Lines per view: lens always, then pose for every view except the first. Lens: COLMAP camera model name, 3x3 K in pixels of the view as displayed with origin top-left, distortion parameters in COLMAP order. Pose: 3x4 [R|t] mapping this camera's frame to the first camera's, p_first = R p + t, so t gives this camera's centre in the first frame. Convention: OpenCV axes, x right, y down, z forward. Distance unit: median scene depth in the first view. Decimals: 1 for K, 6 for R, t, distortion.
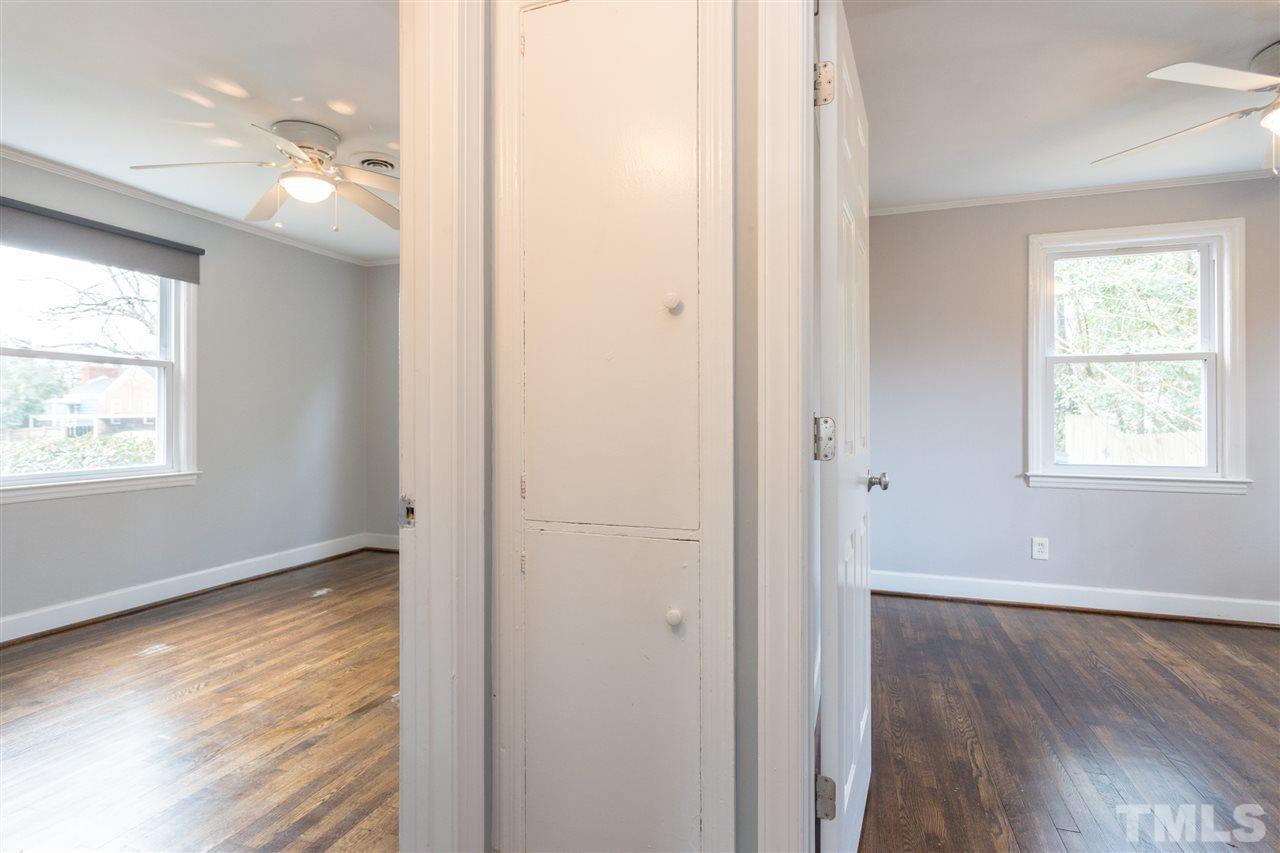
lens RADIAL K [[641.1, 0, 637.1], [0, 641.1, 421.6], [0, 0, 1]] dist [0.000403, 0.000440]
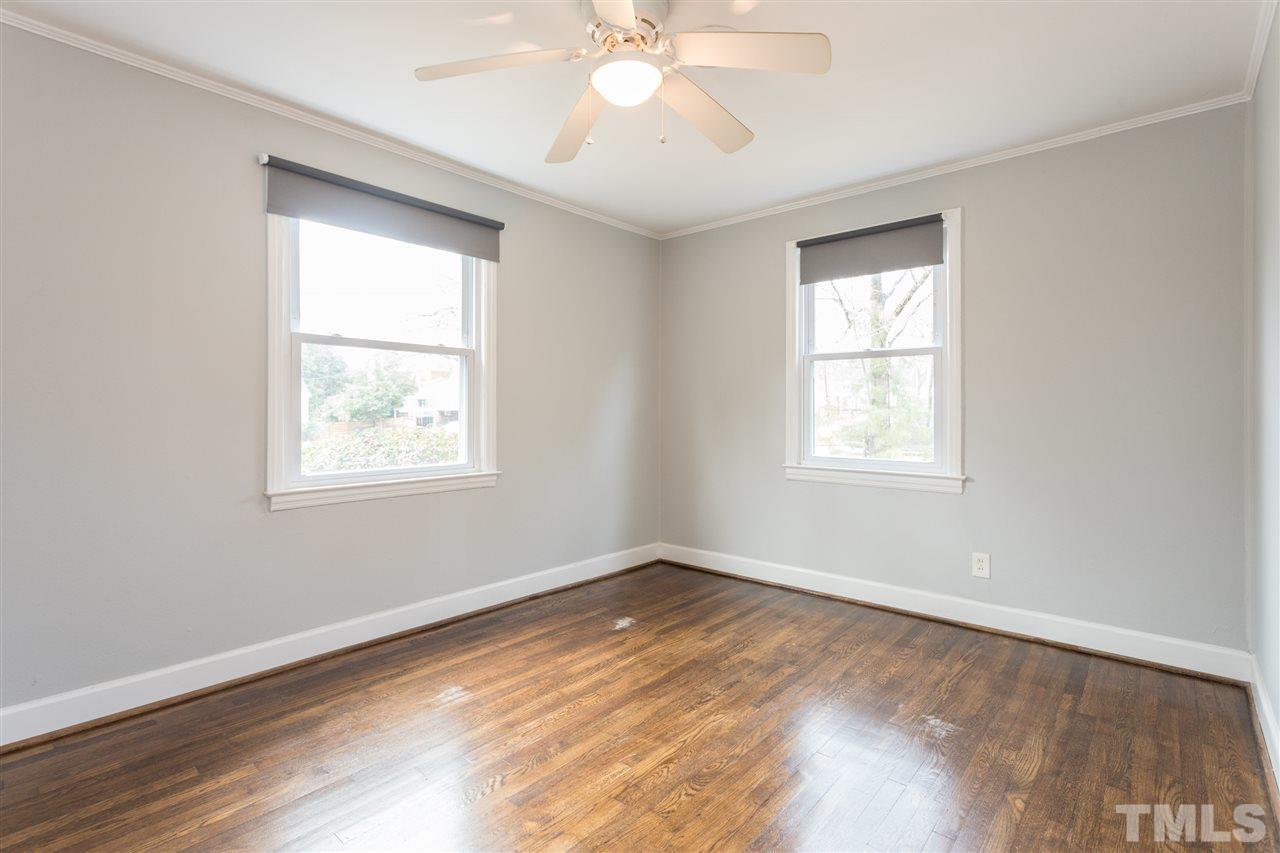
lens RADIAL K [[621.6, 0, 647.3], [0, 621.6, 436.7], [0, 0, 1]] dist [-0.000749, 0.000303]
pose [[0.931262, 0.019667, -0.363819, -0.213231], [-0.007387, 0.999356, 0.035115, -0.003505], [0.364275, -0.030014, 0.930808, 0.327527]]
